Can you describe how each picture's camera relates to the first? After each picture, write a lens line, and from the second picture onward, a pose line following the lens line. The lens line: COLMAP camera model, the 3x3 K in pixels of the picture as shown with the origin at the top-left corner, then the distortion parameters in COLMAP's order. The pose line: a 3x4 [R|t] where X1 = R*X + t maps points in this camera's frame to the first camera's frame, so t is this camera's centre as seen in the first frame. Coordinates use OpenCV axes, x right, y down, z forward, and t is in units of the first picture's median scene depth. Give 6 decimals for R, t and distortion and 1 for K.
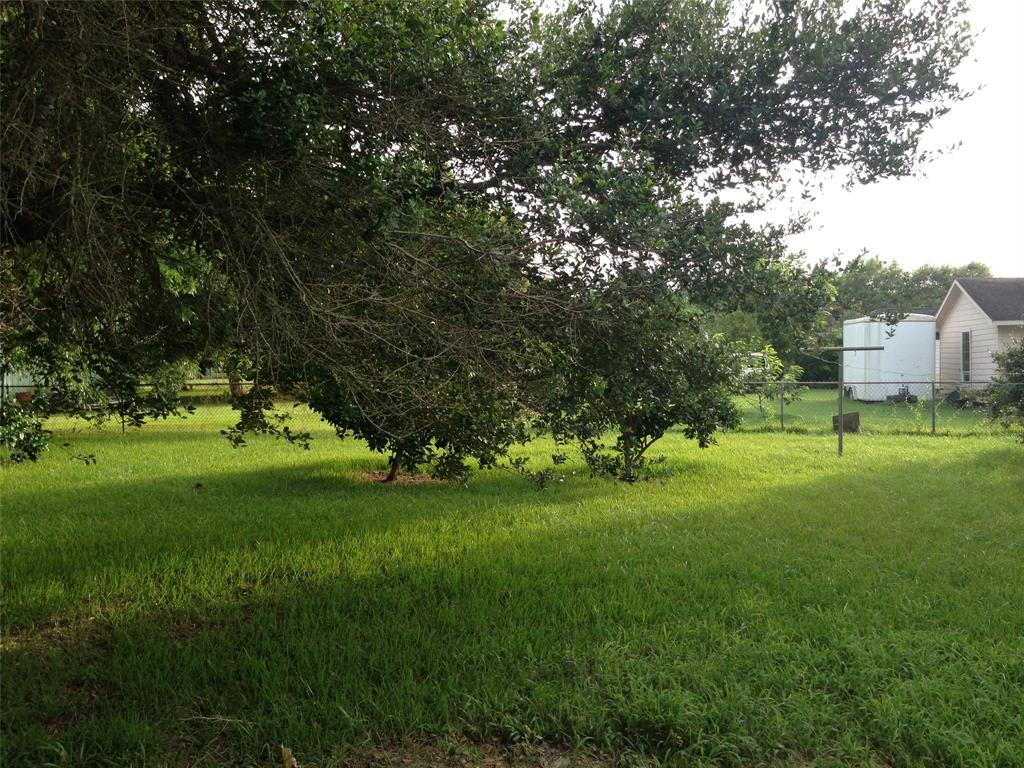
lens RADIAL K [[946.7, 0, 512.7], [0, 946.7, 379.8], [0, 0, 1]] dist [0.153936, -0.300586]
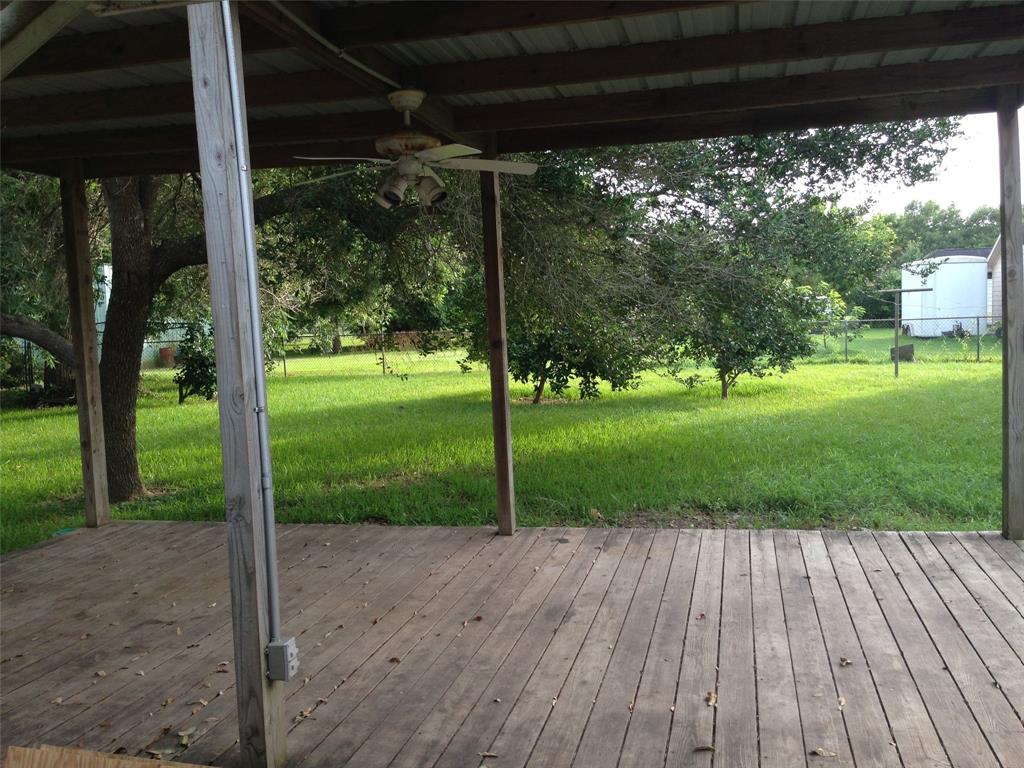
lens RADIAL K [[946.7, 0, 512.7], [0, 946.7, 379.8], [0, 0, 1]] dist [0.153936, -0.300586]
pose [[0.998304, -0.020244, -0.054579, -0.077389], [0.023076, 0.998392, 0.051776, 0.005817], [0.053443, -0.052948, 0.997166, -0.241366]]
